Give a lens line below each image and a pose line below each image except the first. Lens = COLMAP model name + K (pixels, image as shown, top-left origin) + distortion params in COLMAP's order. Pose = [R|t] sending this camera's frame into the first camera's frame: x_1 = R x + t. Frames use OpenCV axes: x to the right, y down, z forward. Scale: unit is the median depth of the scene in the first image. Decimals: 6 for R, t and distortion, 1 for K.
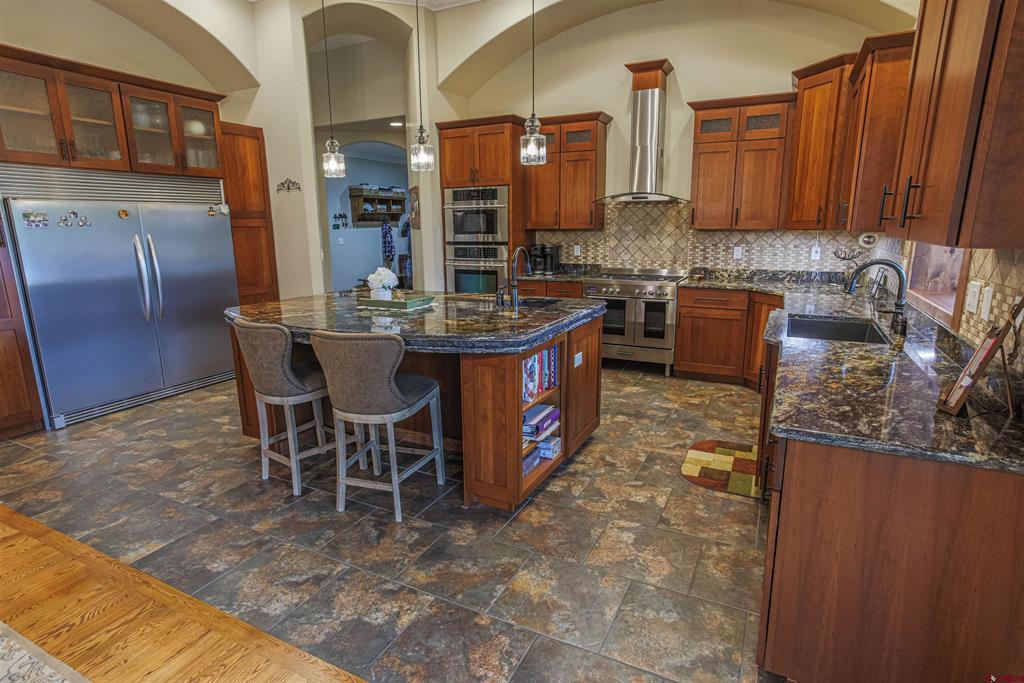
lens RADIAL K [[517.0, 0, 508.1], [0, 517.0, 333.7], [0, 0, 1]] dist [-0.049407, 0.033950]
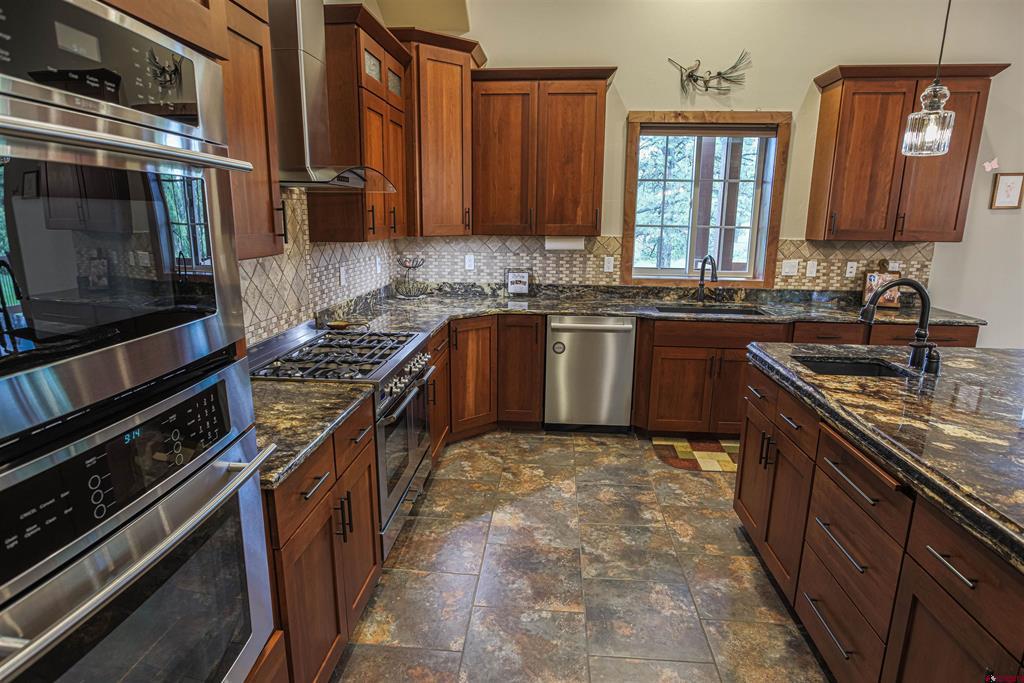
lens RADIAL K [[574.1, 0, 511.4], [0, 574.1, 336.2], [0, 0, 1]] dist [-0.003403, -0.000571]
pose [[-0.371791, -0.187047, 0.909277, -0.351313], [0.195237, 0.941828, 0.273573, -0.296780], [-0.907554, 0.279237, -0.313645, 1.295725]]
